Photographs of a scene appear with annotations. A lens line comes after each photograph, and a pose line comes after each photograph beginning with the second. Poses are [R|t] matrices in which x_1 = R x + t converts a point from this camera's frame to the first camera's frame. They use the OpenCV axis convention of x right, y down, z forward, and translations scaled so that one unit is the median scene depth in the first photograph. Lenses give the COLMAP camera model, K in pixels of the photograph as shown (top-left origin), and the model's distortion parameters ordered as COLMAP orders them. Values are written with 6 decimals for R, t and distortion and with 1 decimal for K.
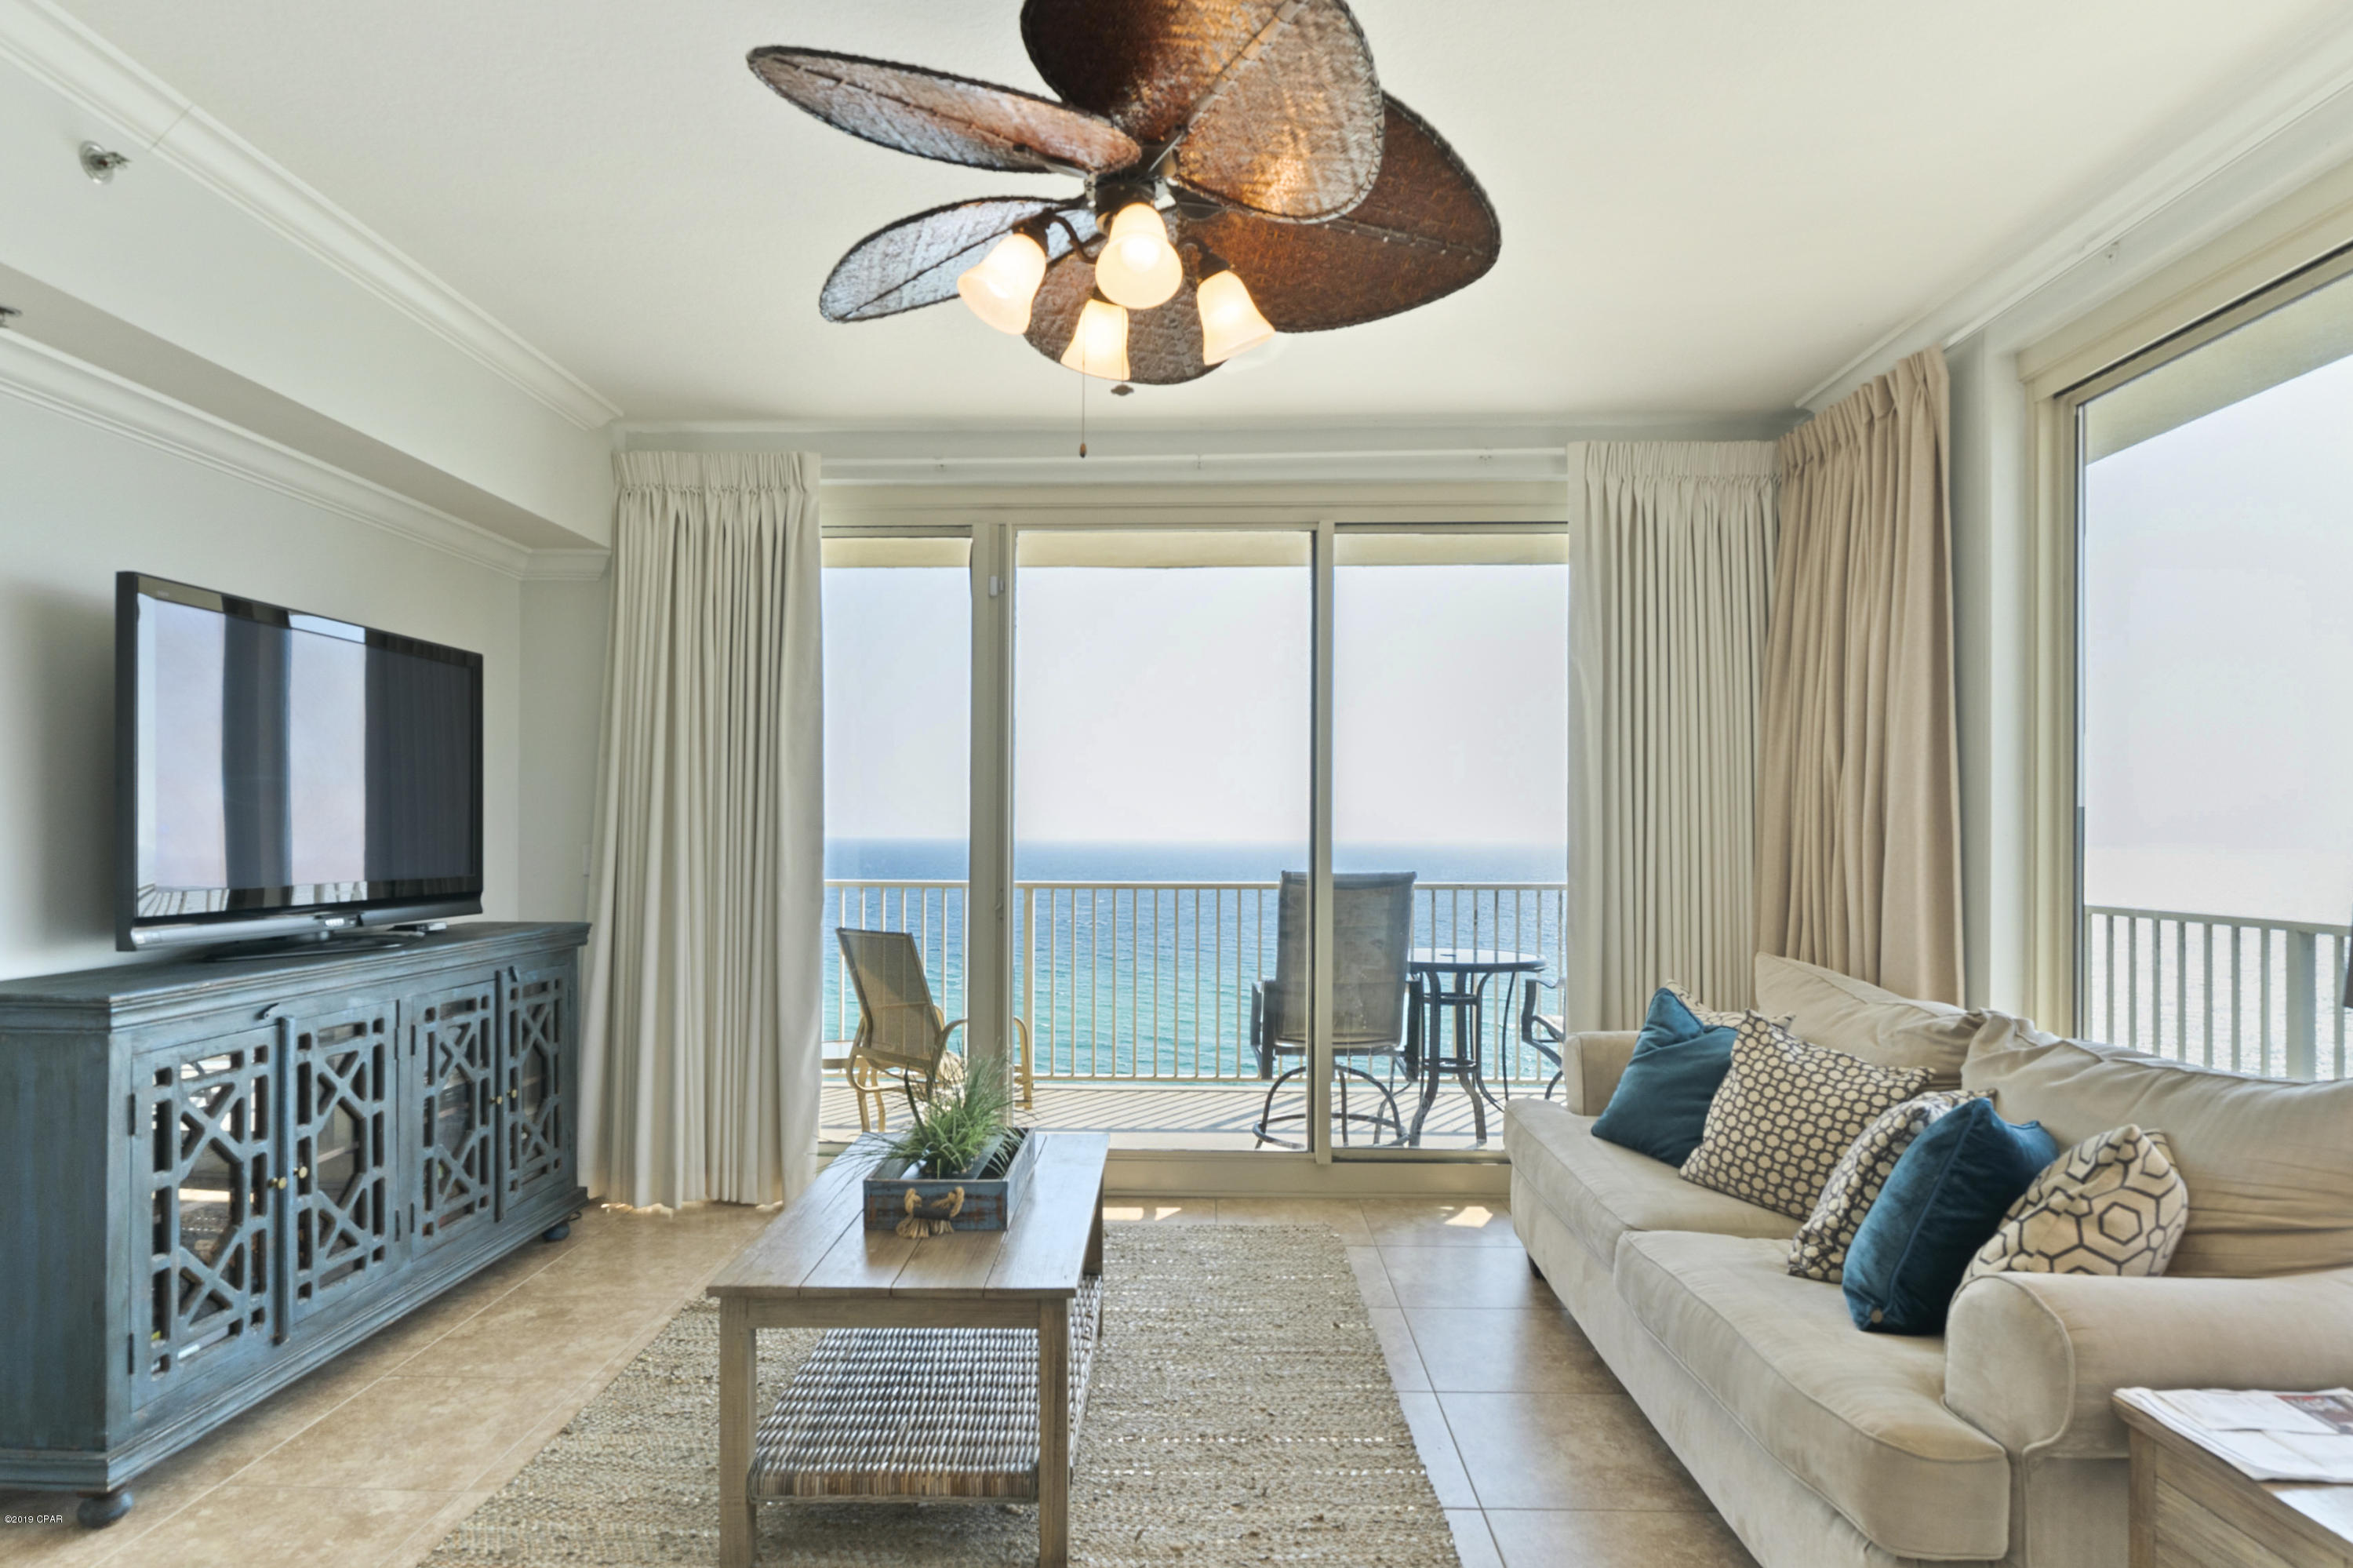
lens RADIAL K [[1237.3, 0, 1168.1], [0, 1237.3, 822.5], [0, 0, 1]] dist [-0.003678, -0.001900]
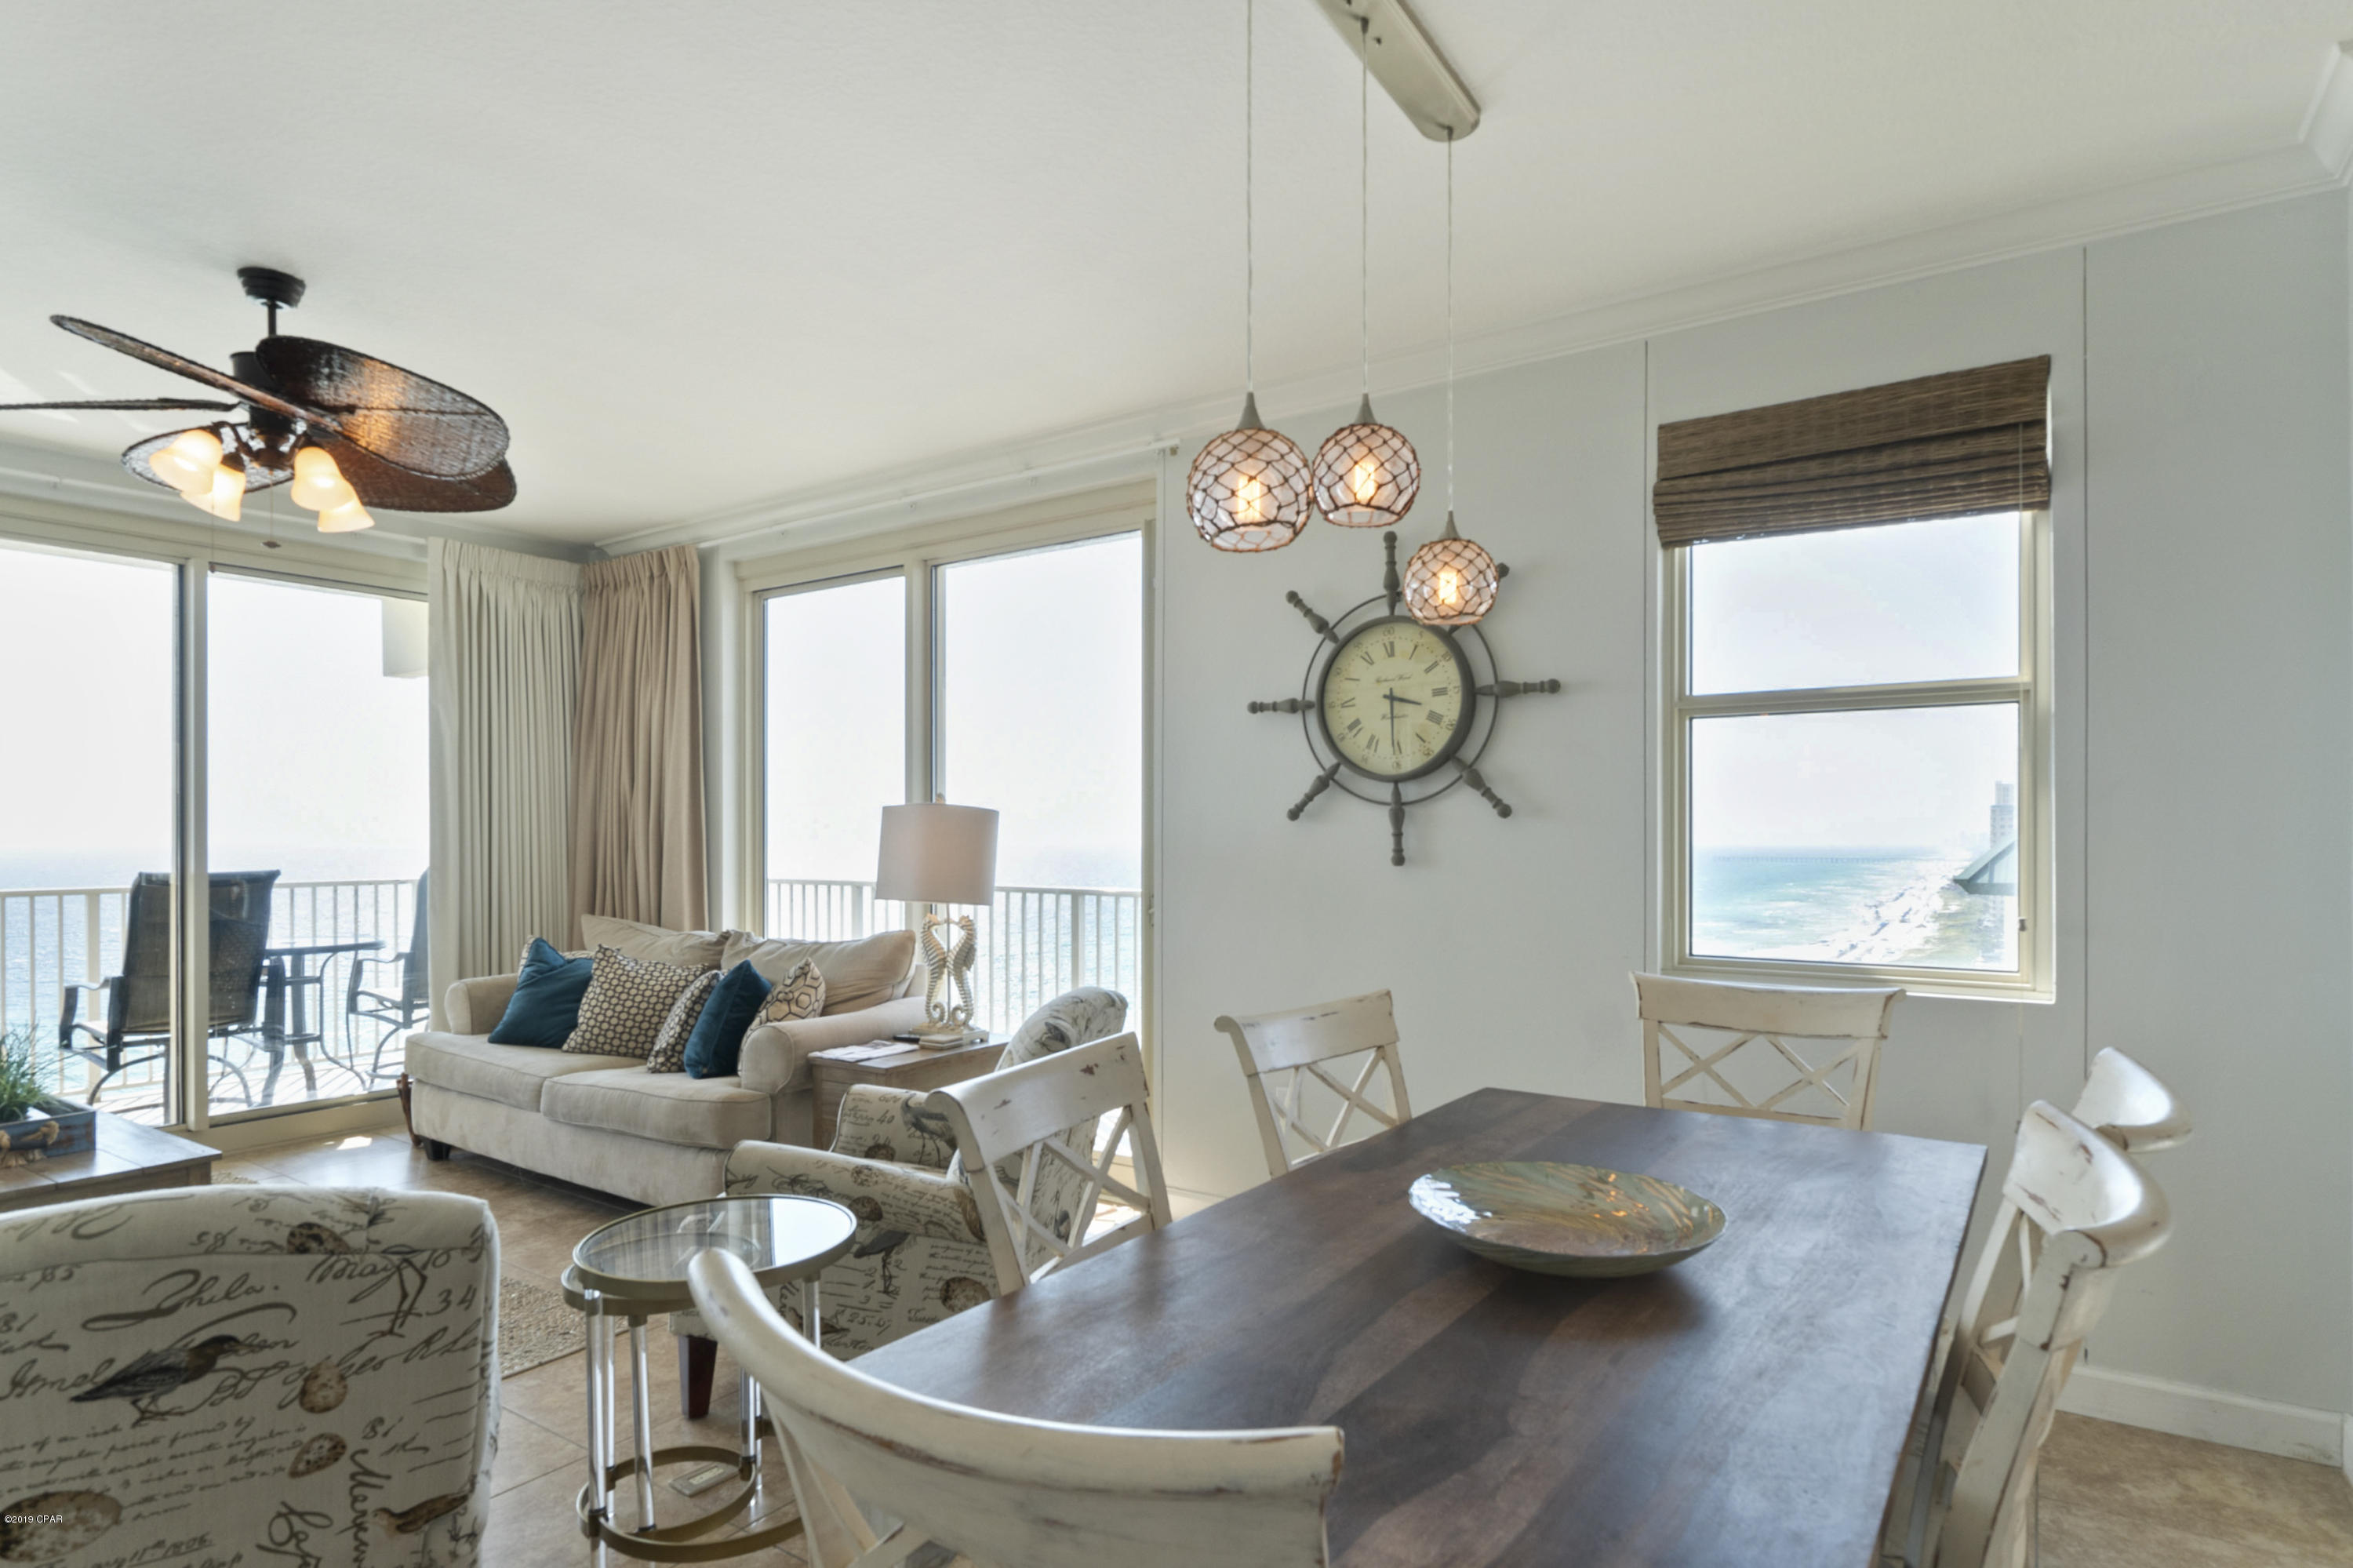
lens RADIAL K [[1243.0, 0, 1169.0], [0, 1243.0, 837.7], [0, 0, 1]] dist [-0.003341, -0.002430]
pose [[0.542138, -0.005961, 0.840268, -0.471814], [-0.004176, 0.999943, 0.009788, -0.007687], [-0.840279, -0.008816, 0.542083, -0.488186]]
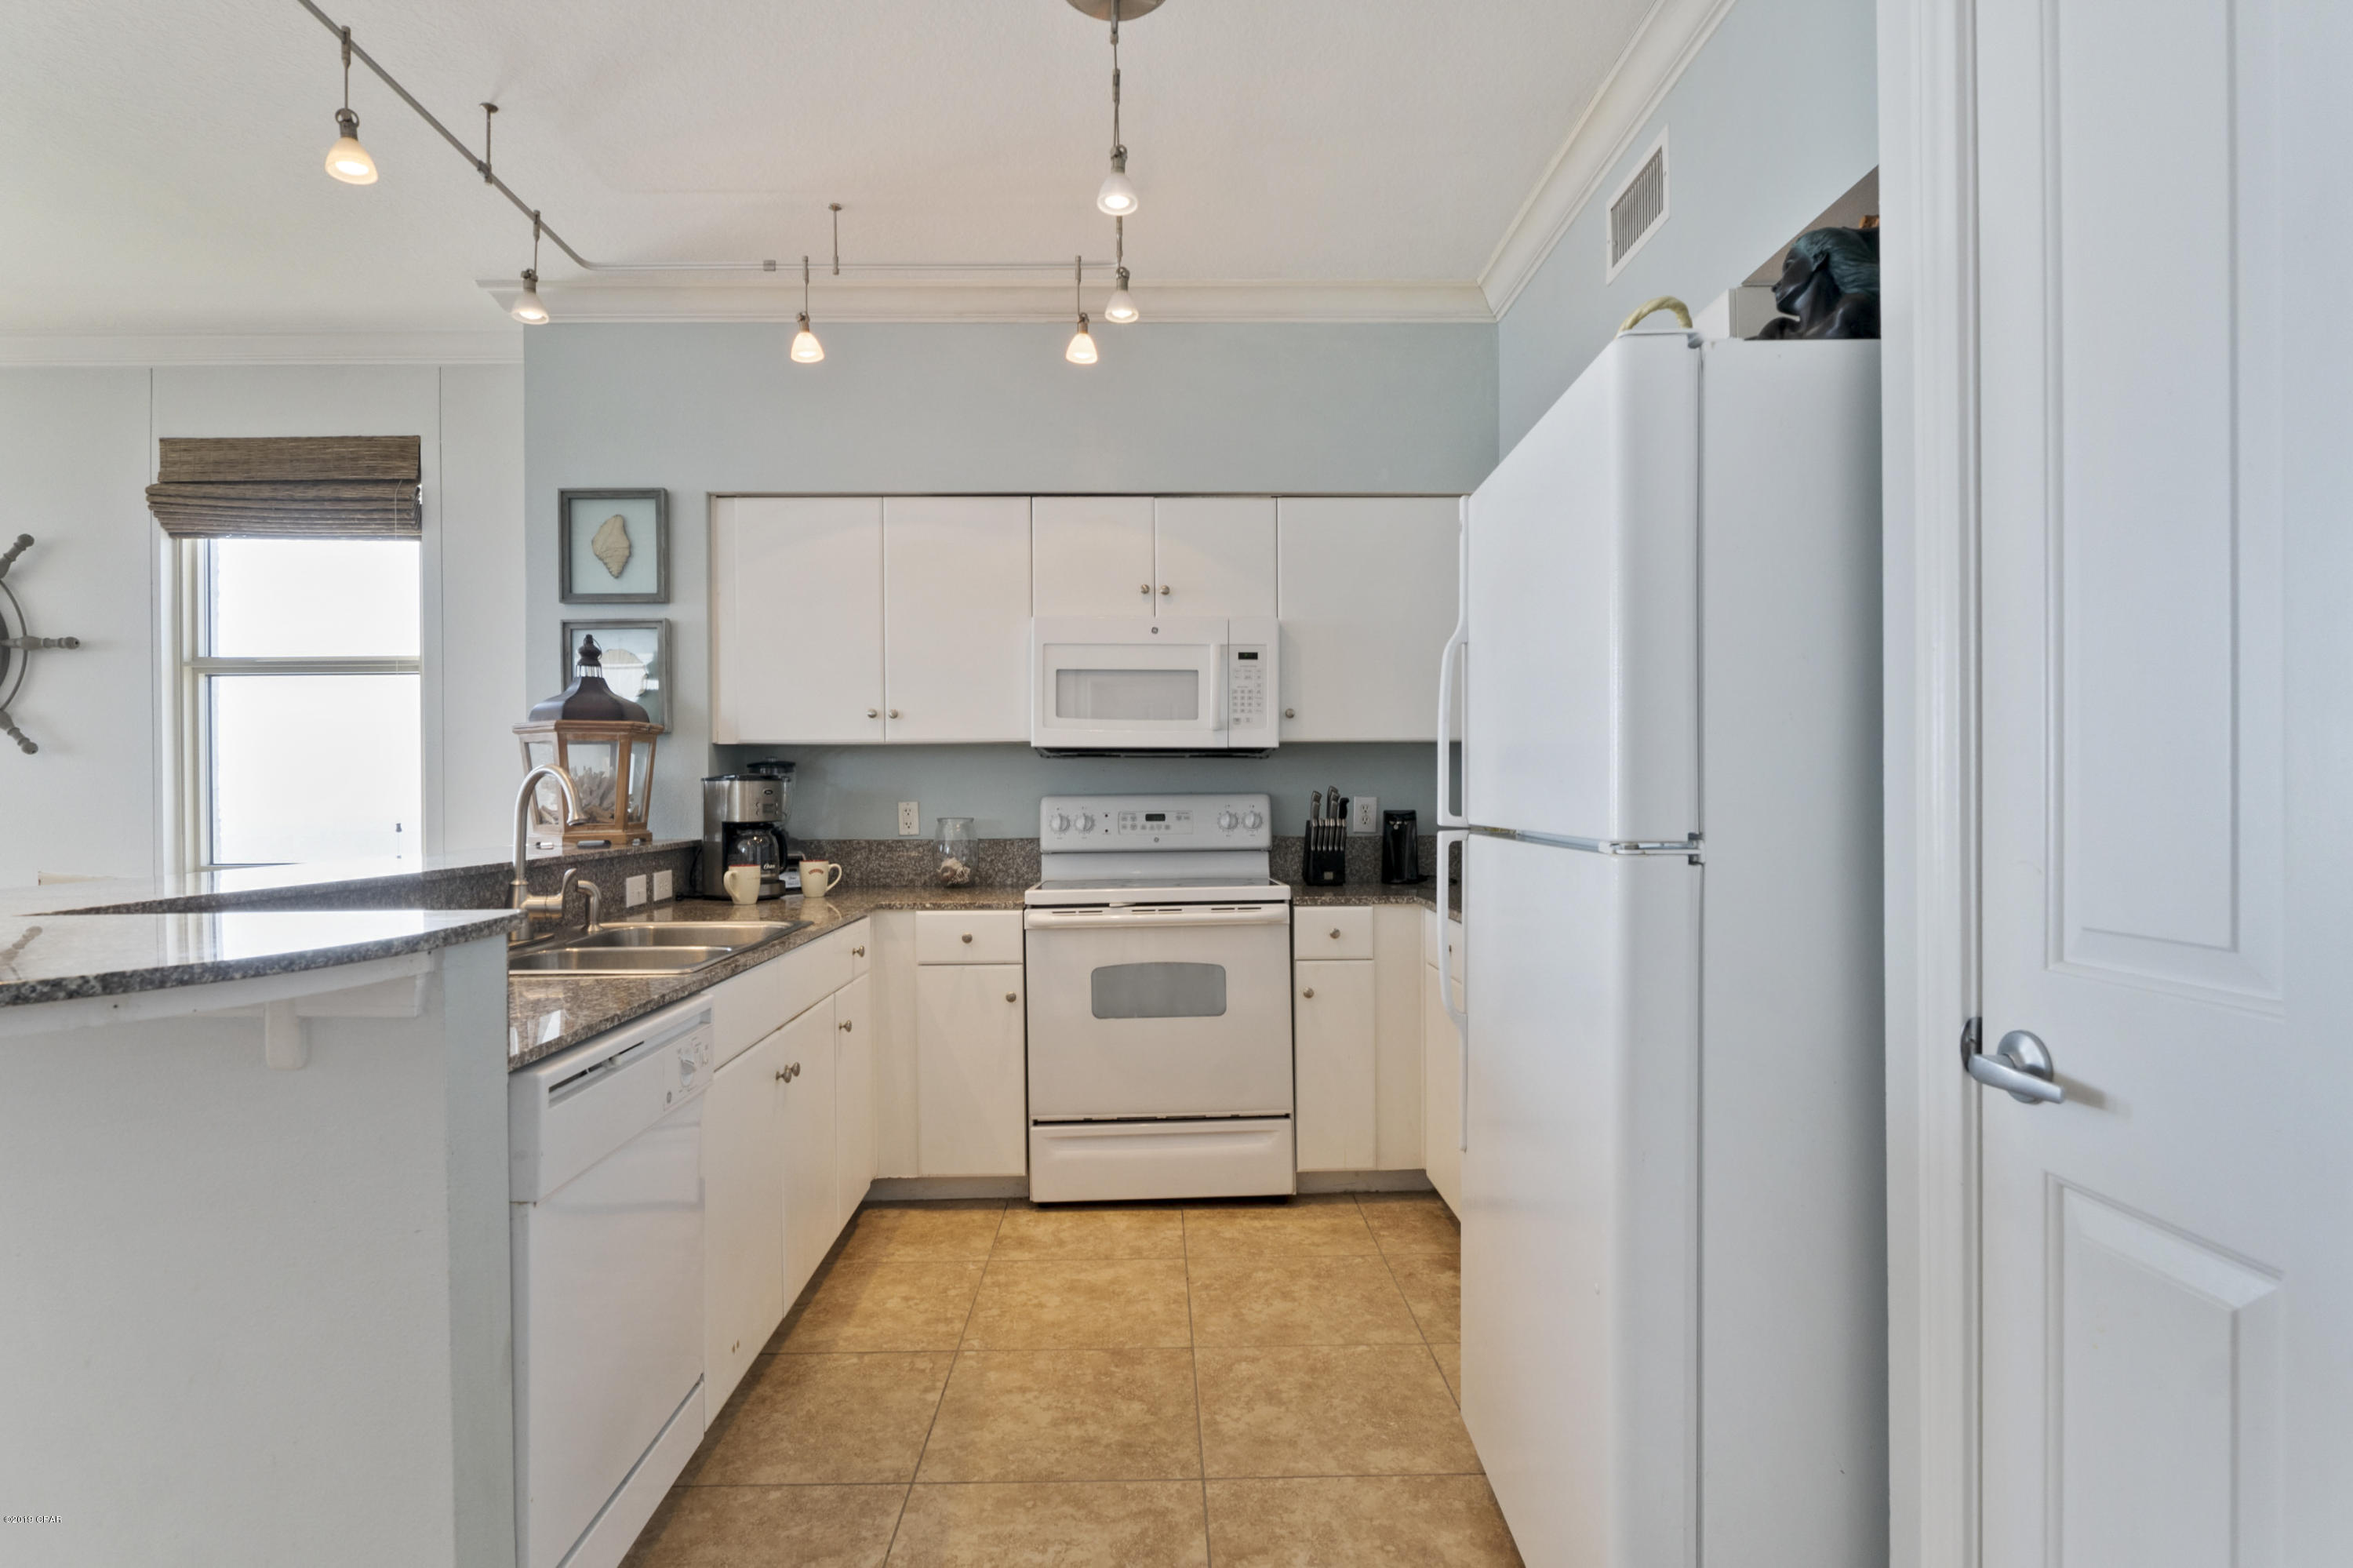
lens RADIAL K [[1231.4, 0, 1167.1], [0, 1231.4, 802.2], [0, 0, 1]] dist [-0.005406, -0.000670]
pose [[-0.053540, -0.009574, 0.998520, -0.707337], [0.001231, 0.999953, 0.009654, 0.023368], [-0.998565, 0.001746, -0.053525, -1.243180]]
